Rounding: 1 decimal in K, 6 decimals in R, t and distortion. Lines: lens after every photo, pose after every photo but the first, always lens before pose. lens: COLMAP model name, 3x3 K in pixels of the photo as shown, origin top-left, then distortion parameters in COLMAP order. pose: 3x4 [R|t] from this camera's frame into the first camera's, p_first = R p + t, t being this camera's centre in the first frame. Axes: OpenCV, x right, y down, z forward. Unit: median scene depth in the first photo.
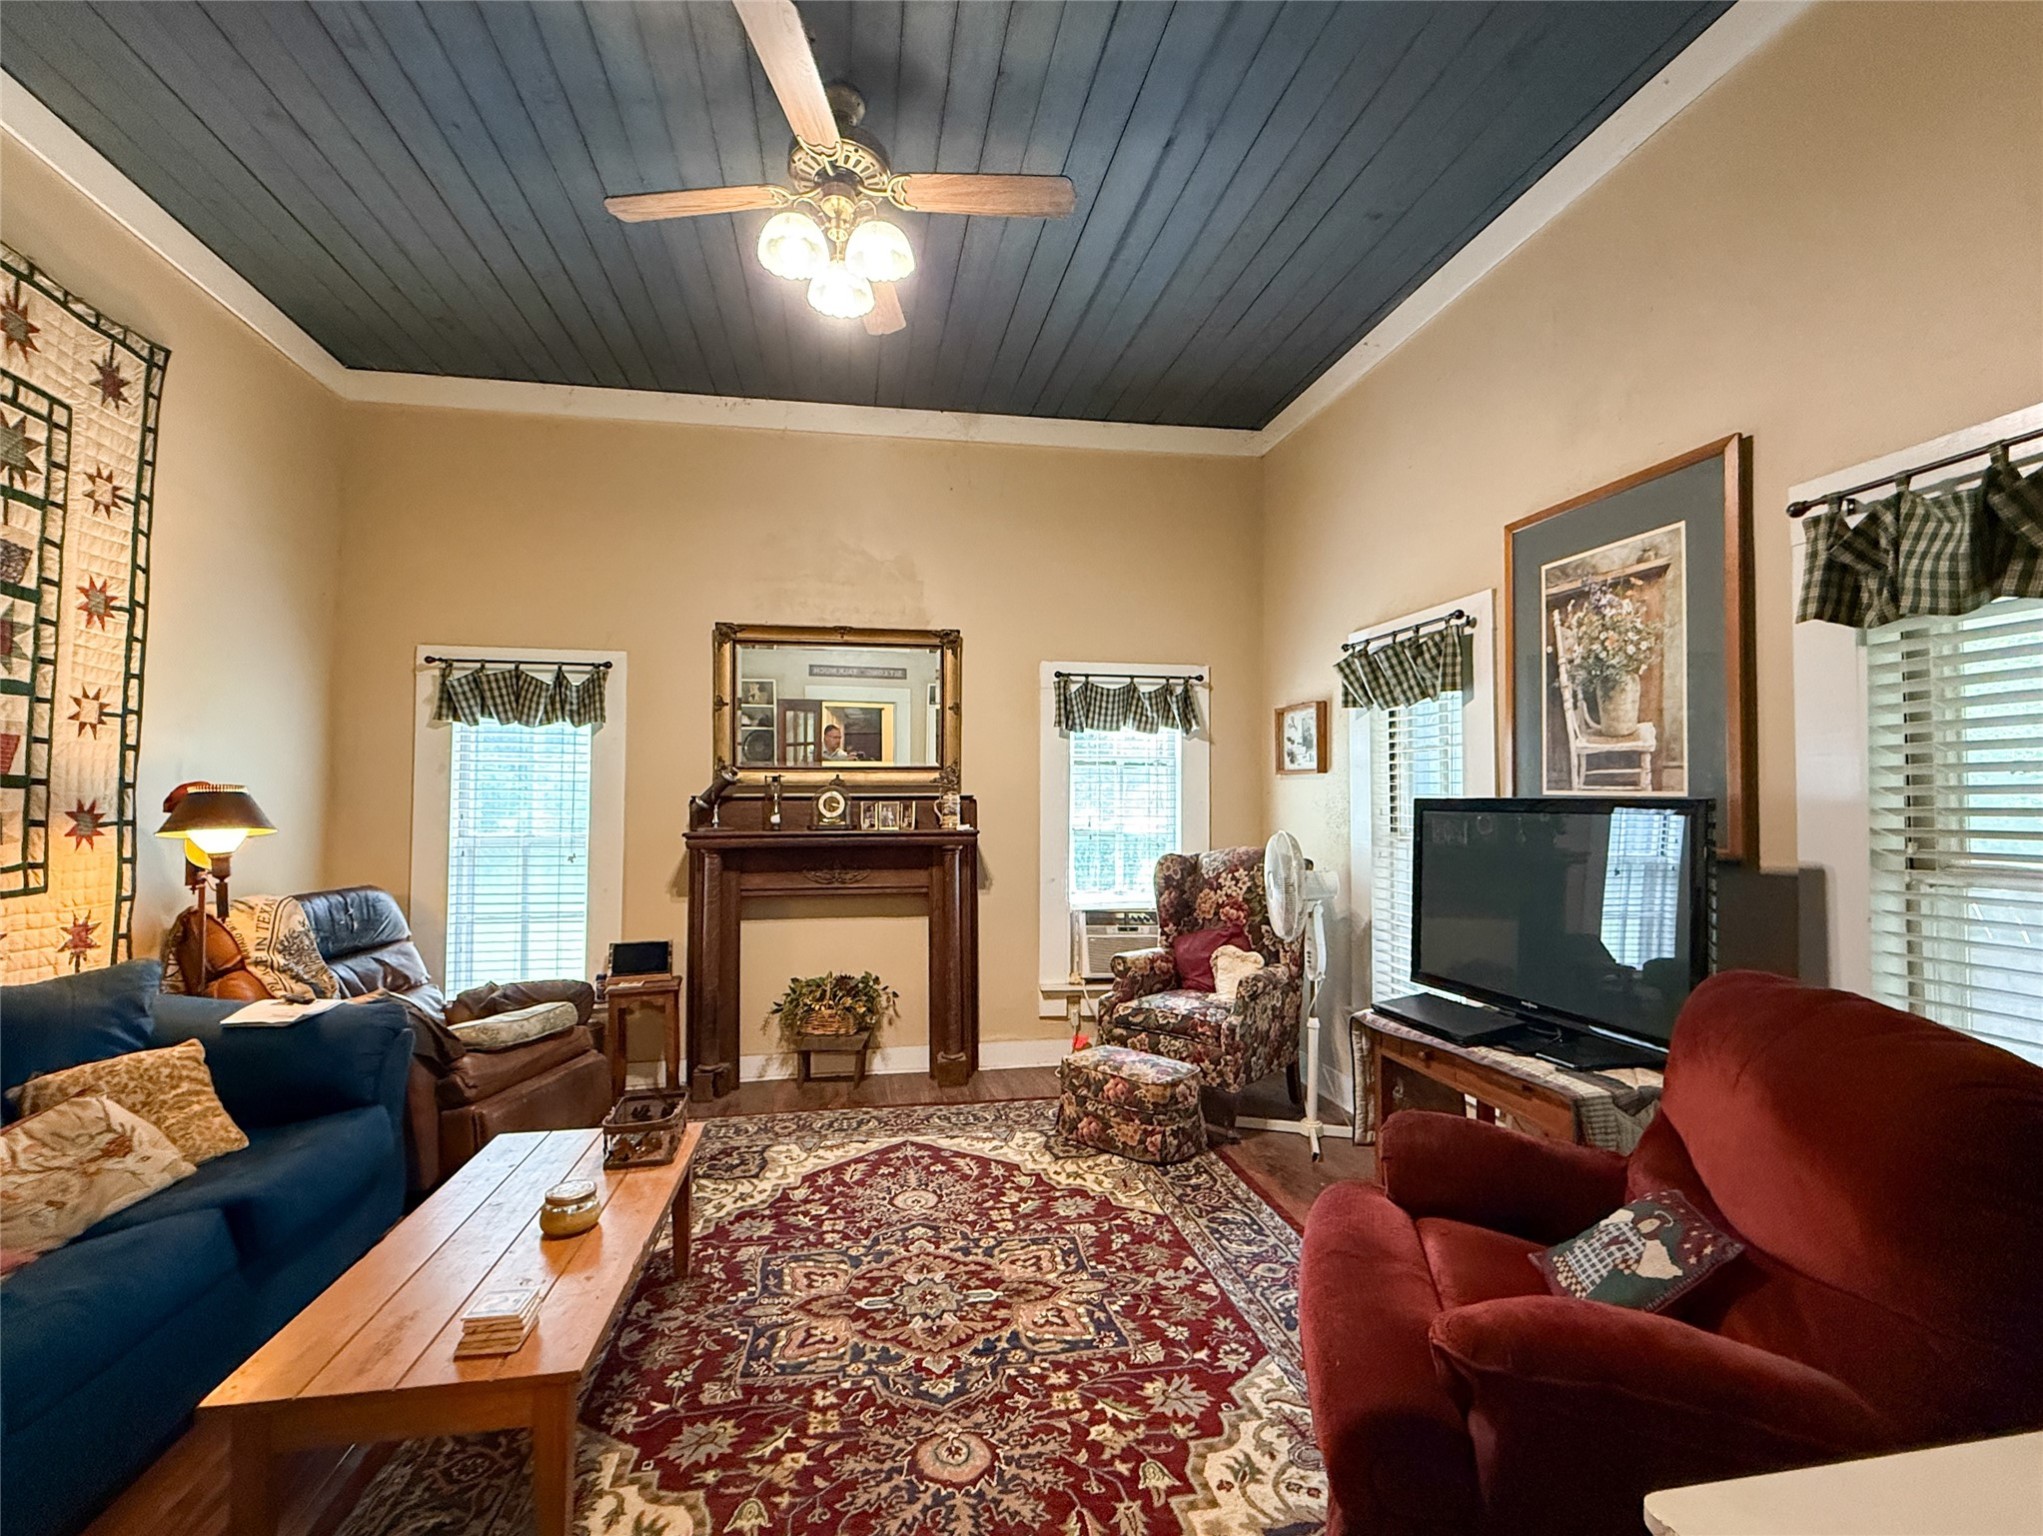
lens RADIAL K [[906.3, 0, 1018.6], [0, 906.3, 771.5], [0, 0, 1]] dist [-0.001128, -0.000400]
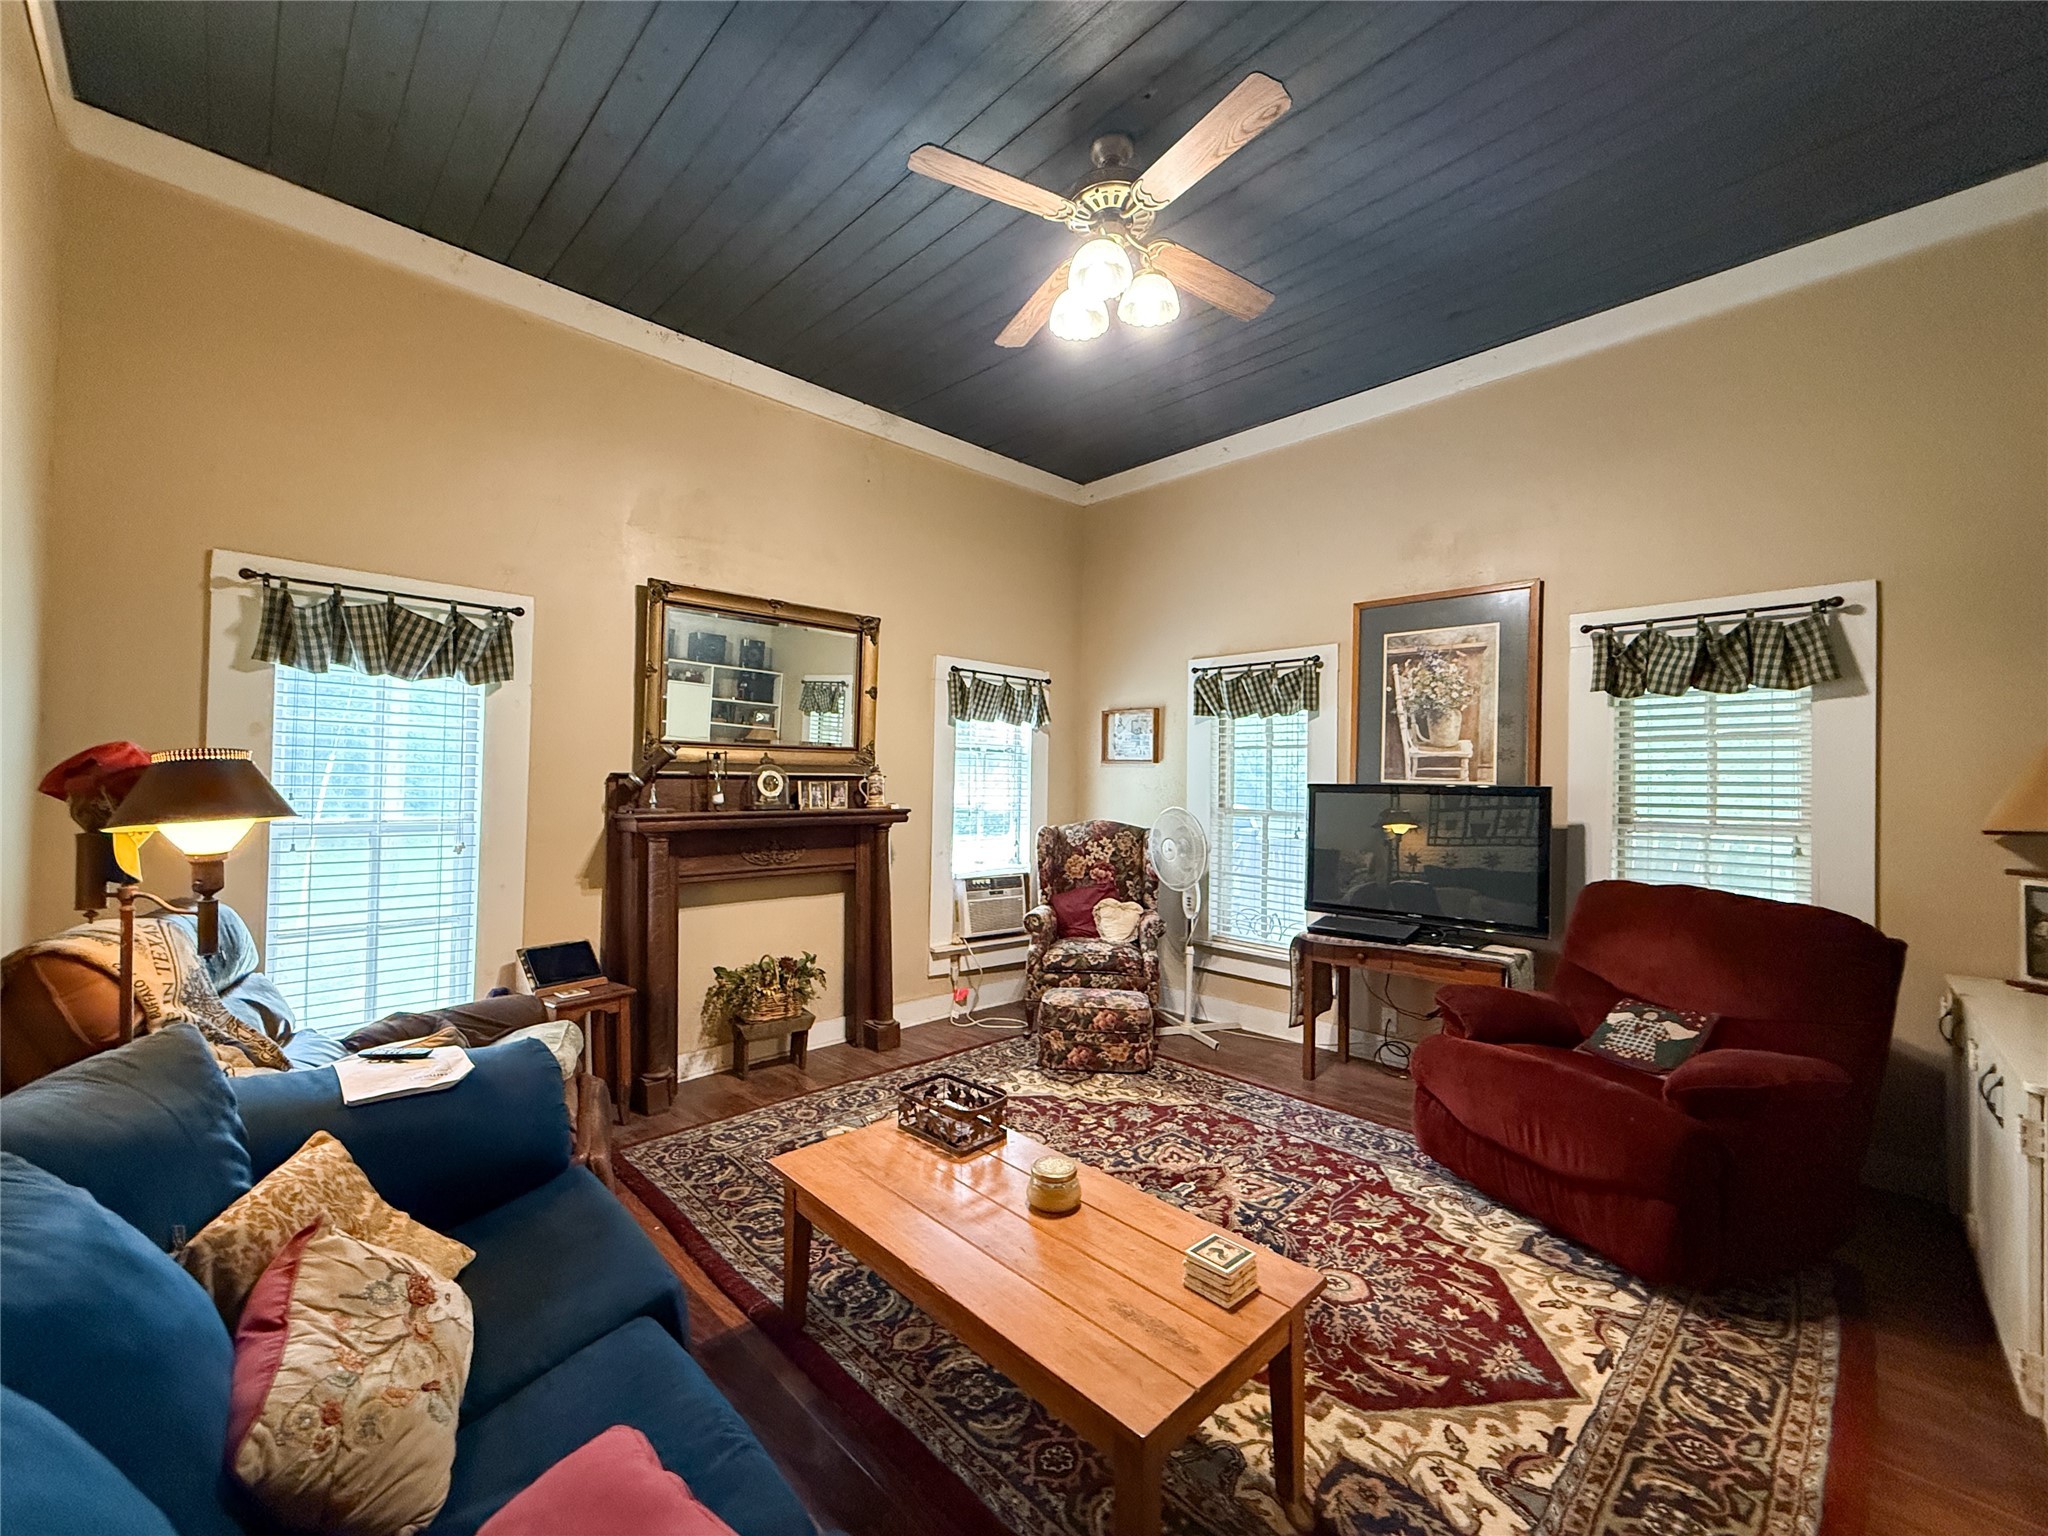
lens RADIAL K [[815.3, 0, 1024.4], [0, 815.3, 772.4], [0, 0, 1]] dist [0.000148, -0.000171]
pose [[0.827535, 0.015712, 0.561195, -0.542714], [-0.028325, 0.999504, 0.013783, 0.005130], [-0.560700, -0.027302, 0.827569, 0.144170]]
